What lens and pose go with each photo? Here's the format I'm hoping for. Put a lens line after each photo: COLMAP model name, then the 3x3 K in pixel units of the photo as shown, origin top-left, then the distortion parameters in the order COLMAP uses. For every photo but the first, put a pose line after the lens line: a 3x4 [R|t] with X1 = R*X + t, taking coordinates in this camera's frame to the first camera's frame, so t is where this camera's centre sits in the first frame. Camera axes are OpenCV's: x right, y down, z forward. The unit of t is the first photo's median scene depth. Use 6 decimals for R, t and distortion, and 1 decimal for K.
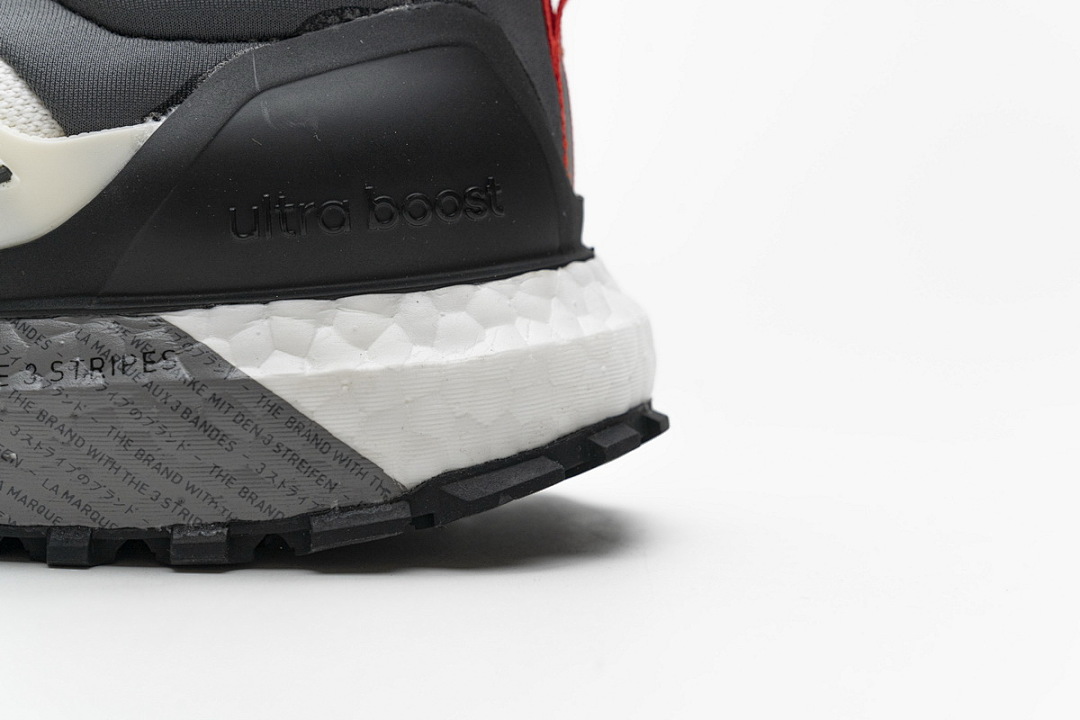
lens RADIAL K [[1990.6, 0, 541.5], [0, 1990.6, 357.3], [0, 0, 1]] dist [0.006388, 0.000000]
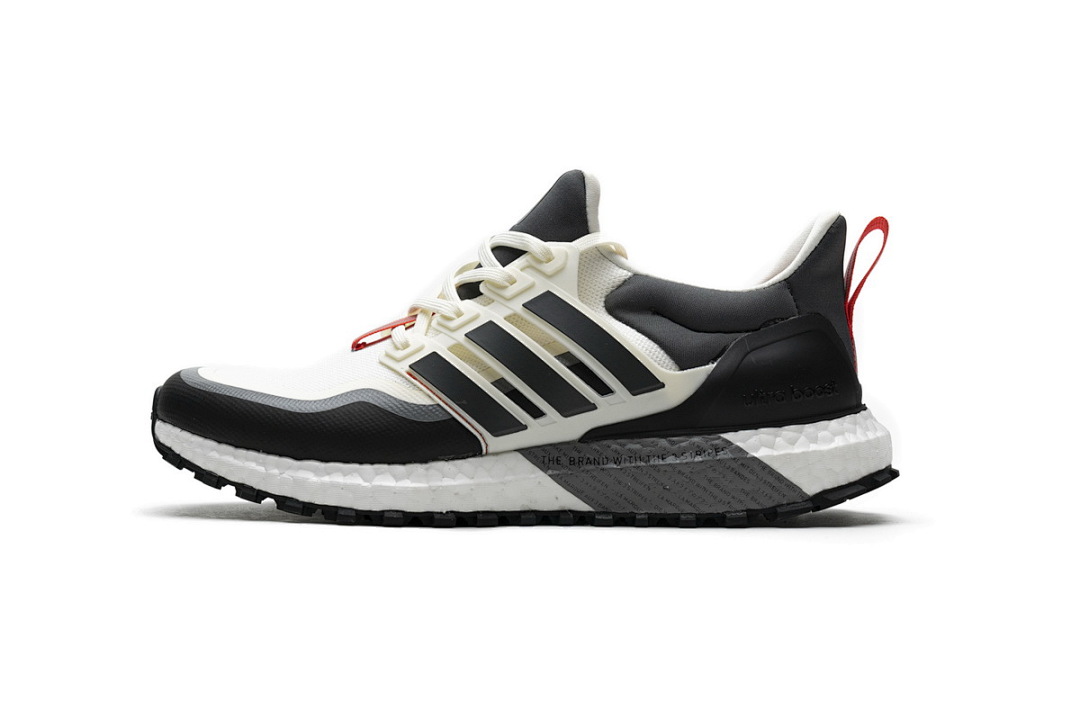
lens RADIAL K [[2045.1, 0, 539.3], [0, 2045.1, 363.9], [0, 0, 1]] dist [0.138558, 0.000000]
pose [[0.999568, -0.026643, -0.012392, -0.399204], [0.025818, 0.997710, -0.062510, 0.051278], [0.014029, 0.062163, 0.997967, -1.815764]]
